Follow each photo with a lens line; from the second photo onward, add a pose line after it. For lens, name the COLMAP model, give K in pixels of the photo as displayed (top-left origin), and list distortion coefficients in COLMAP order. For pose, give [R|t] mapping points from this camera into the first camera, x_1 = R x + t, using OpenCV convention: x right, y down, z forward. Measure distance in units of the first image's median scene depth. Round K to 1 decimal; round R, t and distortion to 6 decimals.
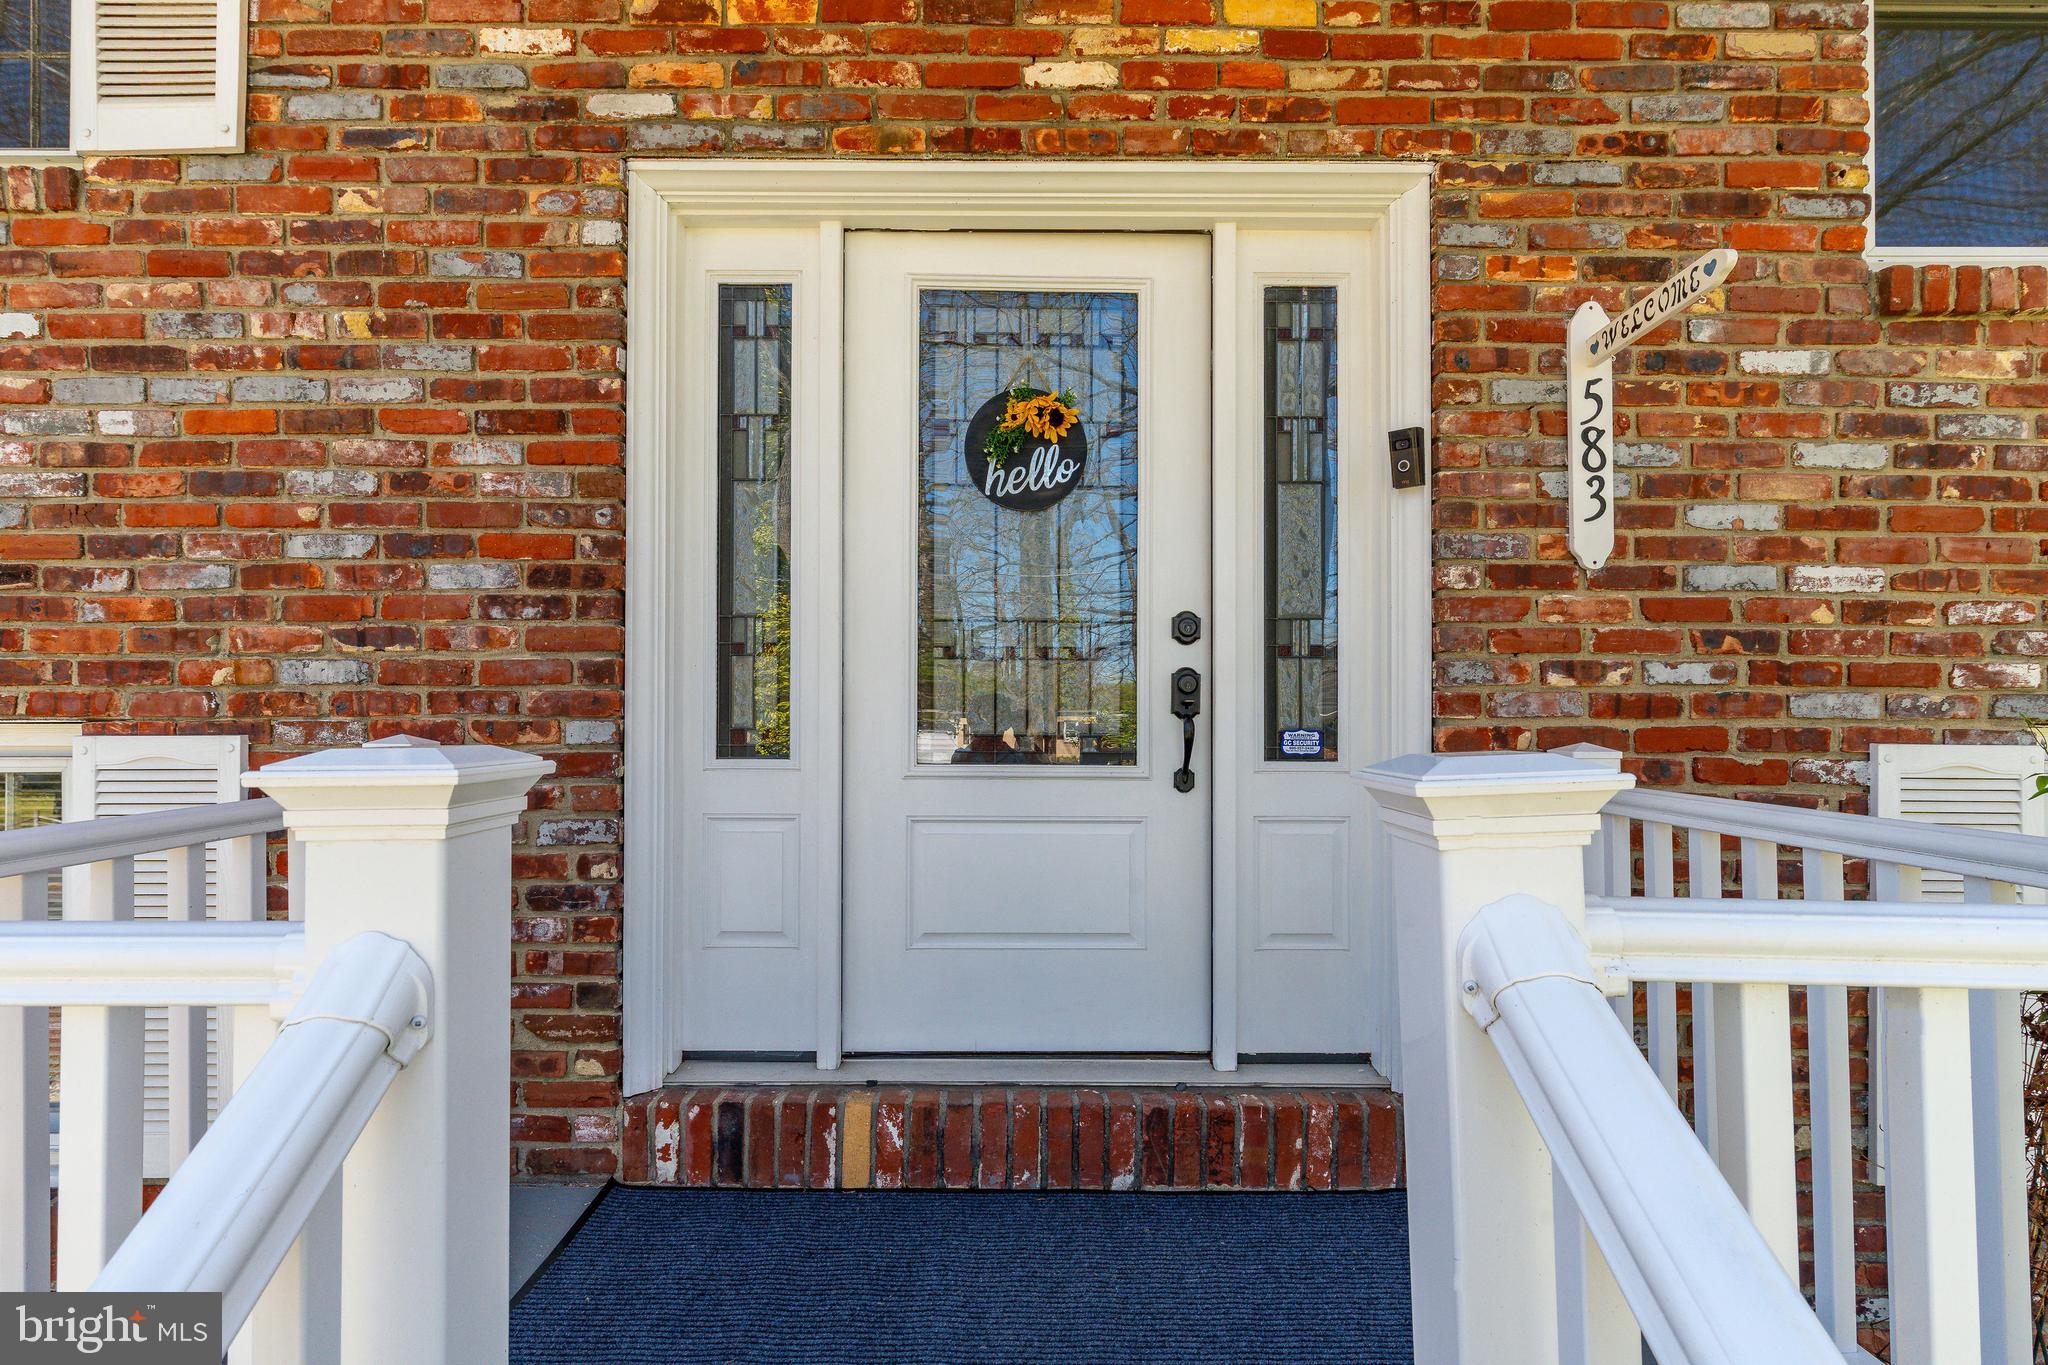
lens RADIAL K [[1008.3, 0, 1019.9], [0, 1008.3, 727.1], [0, 0, 1]] dist [-0.003006, 0.000627]
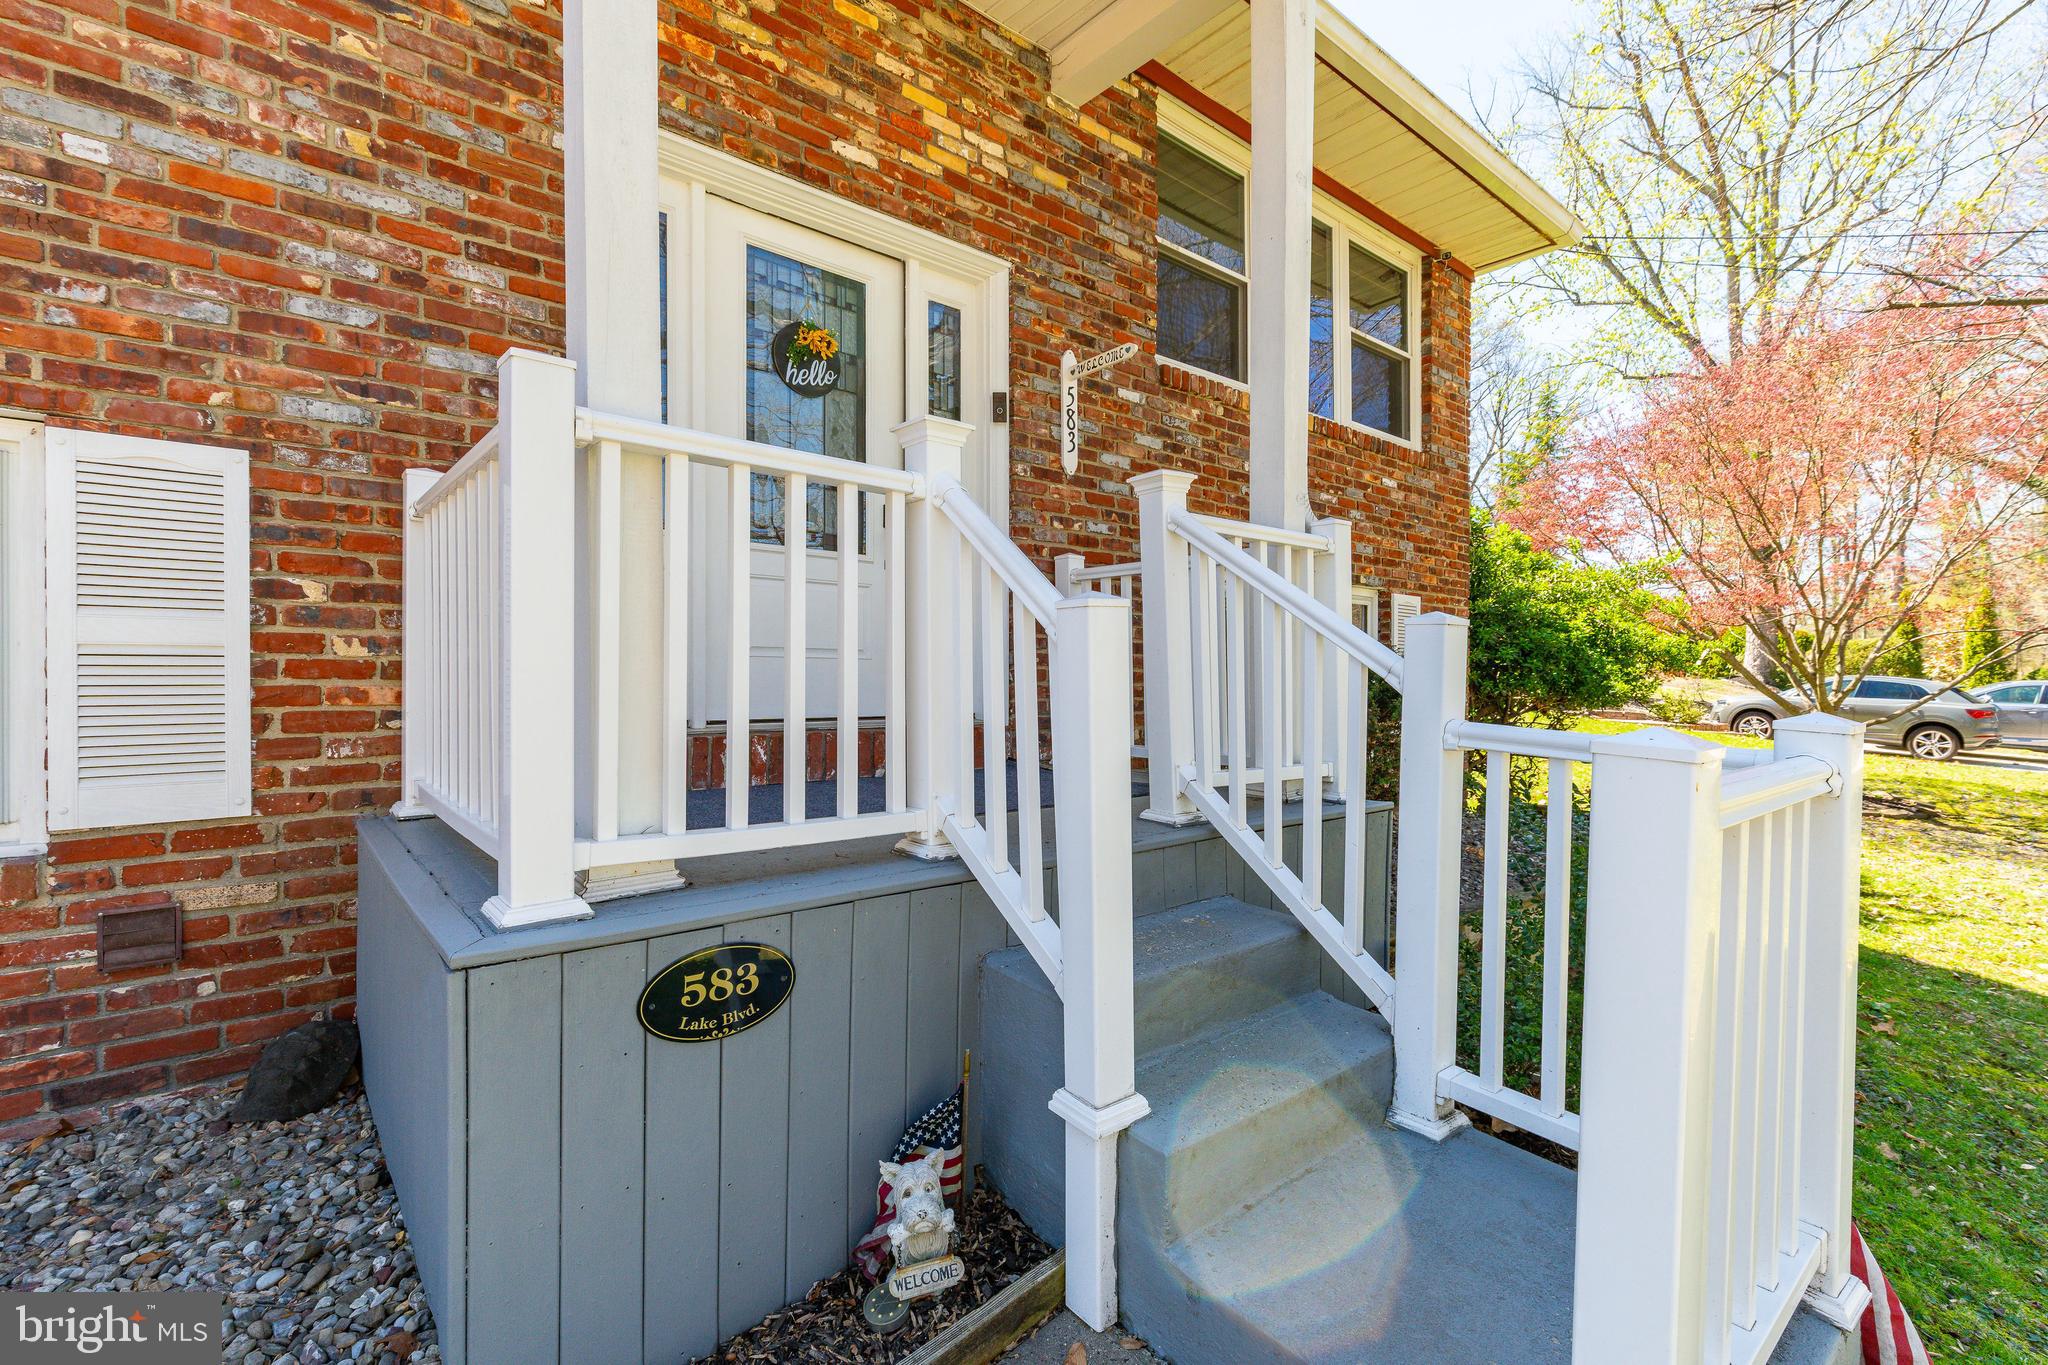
lens RADIAL K [[925.0, 0, 1027.2], [0, 925.0, 684.3], [0, 0, 1]] dist [0.011754, -0.001876]
pose [[0.764522, -0.002211, 0.644593, -0.774084], [-0.004406, 0.999953, 0.008655, 0.272731], [-0.644582, -0.009457, 0.764477, -0.458314]]
